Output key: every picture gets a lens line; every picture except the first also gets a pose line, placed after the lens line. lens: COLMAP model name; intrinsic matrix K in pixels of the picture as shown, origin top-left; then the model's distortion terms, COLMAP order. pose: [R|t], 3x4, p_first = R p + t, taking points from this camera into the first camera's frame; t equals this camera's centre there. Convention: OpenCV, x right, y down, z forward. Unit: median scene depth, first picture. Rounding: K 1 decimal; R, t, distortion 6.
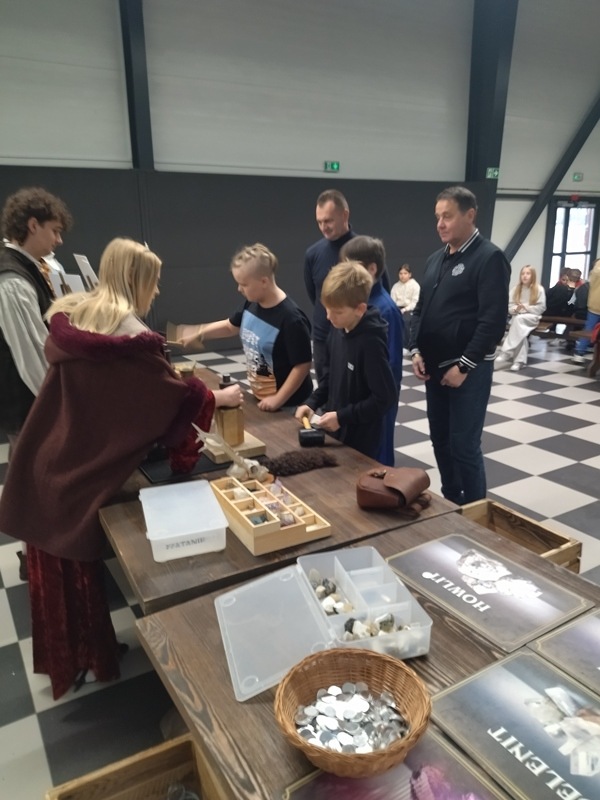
lens RADIAL K [[623.9, 0, 302.7], [0, 623.9, 402.6], [0, 0, 1]] dist [0.072867, -0.131700]
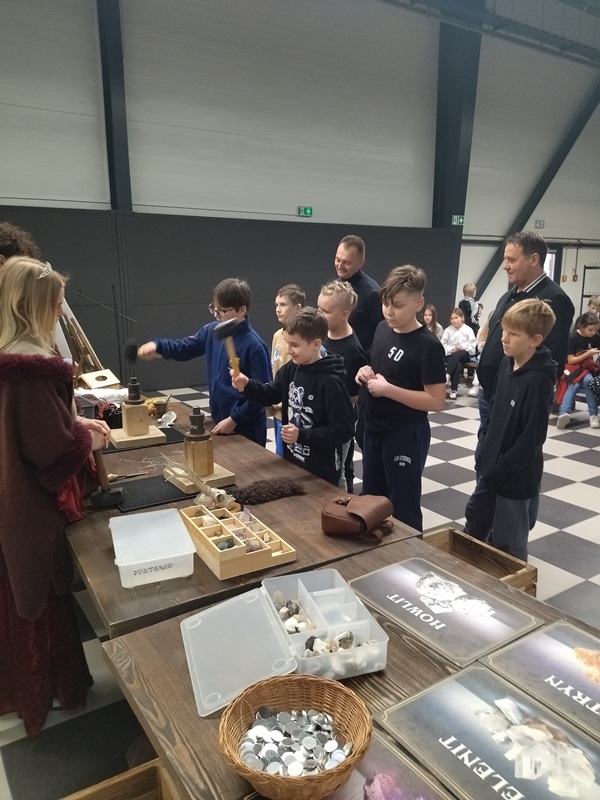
lens RADIAL K [[619.3, 0, 304.3], [0, 619.3, 400.1], [0, 0, 1]] dist [0.053001, -0.103997]
pose [[0.999115, 0.003462, 0.041922, 0.016355], [-0.000776, 0.997955, -0.063920, 0.015536], [-0.042057, 0.063831, 0.997074, -0.041895]]
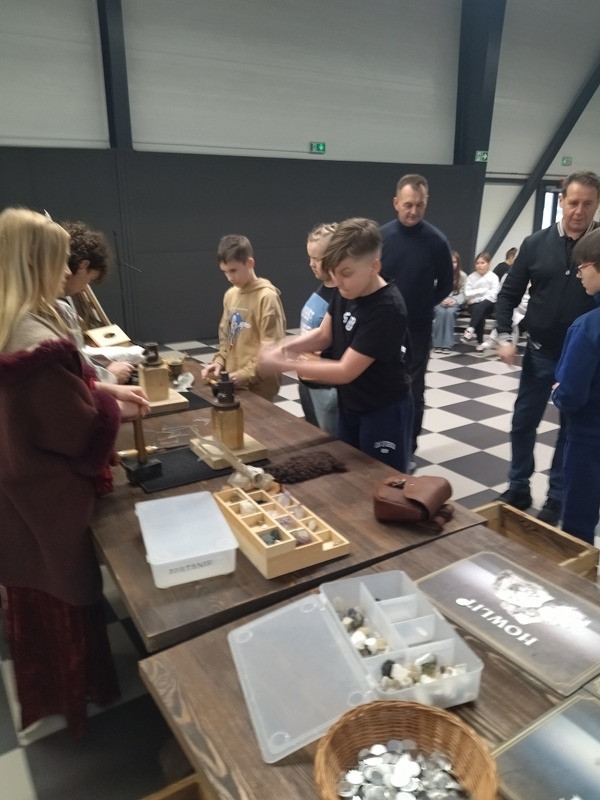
lens RADIAL K [[629.6, 0, 300.0], [0, 629.6, 400.0], [0, 0, 1]] dist [0.106121, -0.207633]
pose [[0.999553, -0.002475, 0.029791, -0.059238], [0.001959, 0.999848, 0.017334, -0.030368], [-0.029830, -0.017268, 0.999406, 0.093871]]
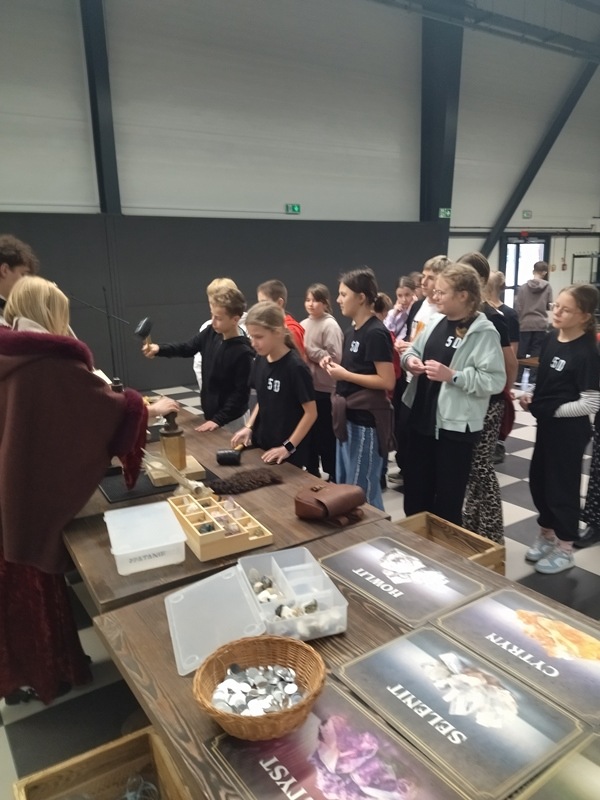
lens RADIAL K [[623.0, 0, 305.0], [0, 623.0, 396.7], [0, 0, 1]] dist [0.061850, -0.106553]
pose [[0.998698, -0.023814, 0.045108, 0.064391], [0.026588, 0.997726, -0.061932, 0.025189], [-0.043530, 0.063051, 0.997061, -0.151473]]
